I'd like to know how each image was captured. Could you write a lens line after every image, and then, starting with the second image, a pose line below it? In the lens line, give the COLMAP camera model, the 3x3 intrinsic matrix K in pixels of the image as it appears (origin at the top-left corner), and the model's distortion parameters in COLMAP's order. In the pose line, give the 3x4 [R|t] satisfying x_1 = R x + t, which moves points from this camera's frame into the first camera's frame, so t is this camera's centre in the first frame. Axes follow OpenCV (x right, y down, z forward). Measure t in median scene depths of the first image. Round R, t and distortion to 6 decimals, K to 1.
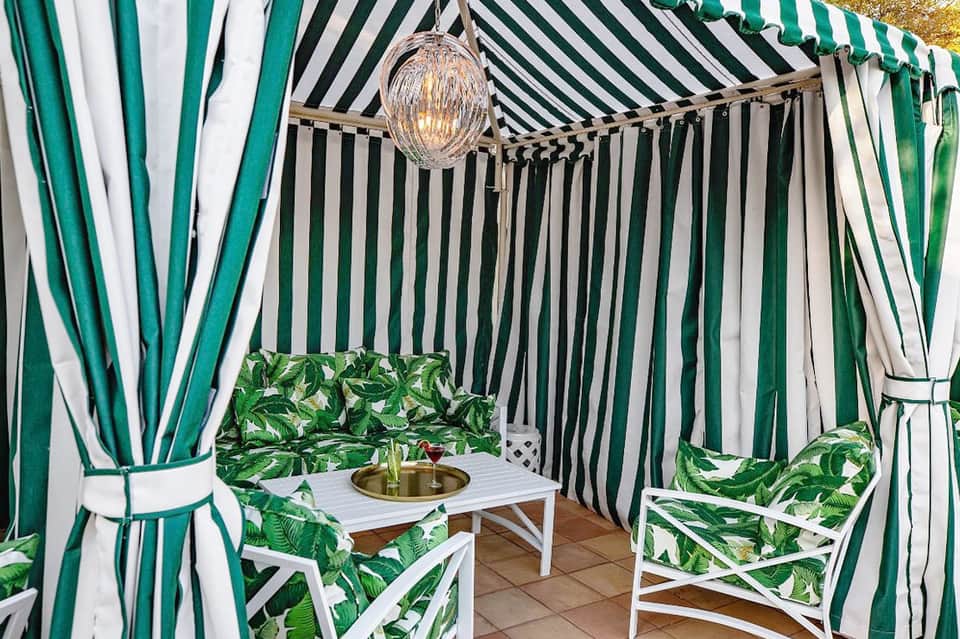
lens RADIAL K [[724.4, 0, 479.2], [0, 724.4, 344.5], [0, 0, 1]] dist [0.000697, 0.001831]
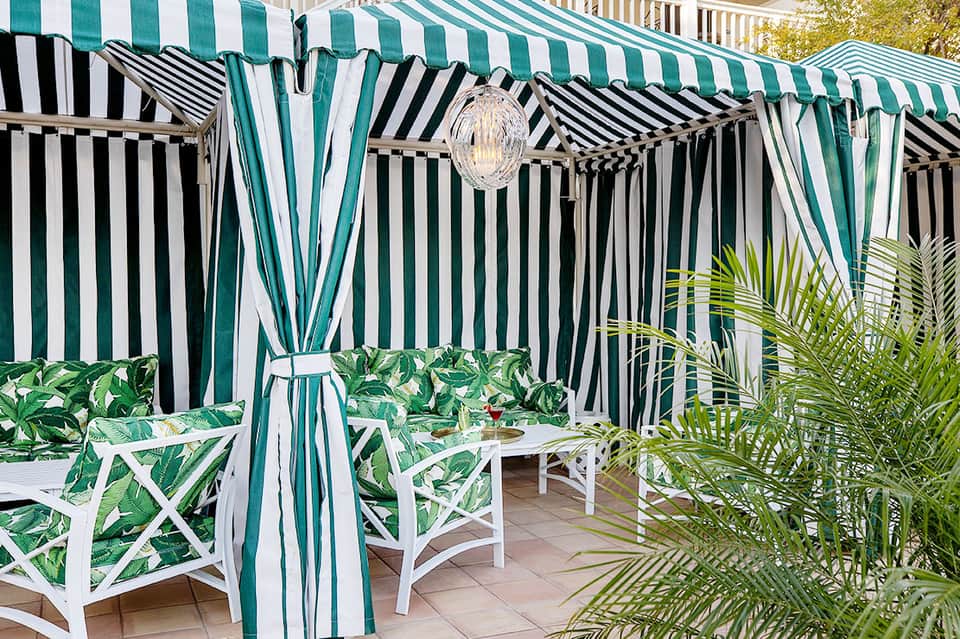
lens RADIAL K [[724.4, 0, 479.2], [0, 724.4, 344.5], [0, 0, 1]] dist [0.000697, 0.001831]
pose [[0.990081, -0.025586, -0.138148, 0.050609], [0.023802, 0.999611, -0.014556, 0.027277], [0.138467, 0.011123, 0.990305, -0.148097]]
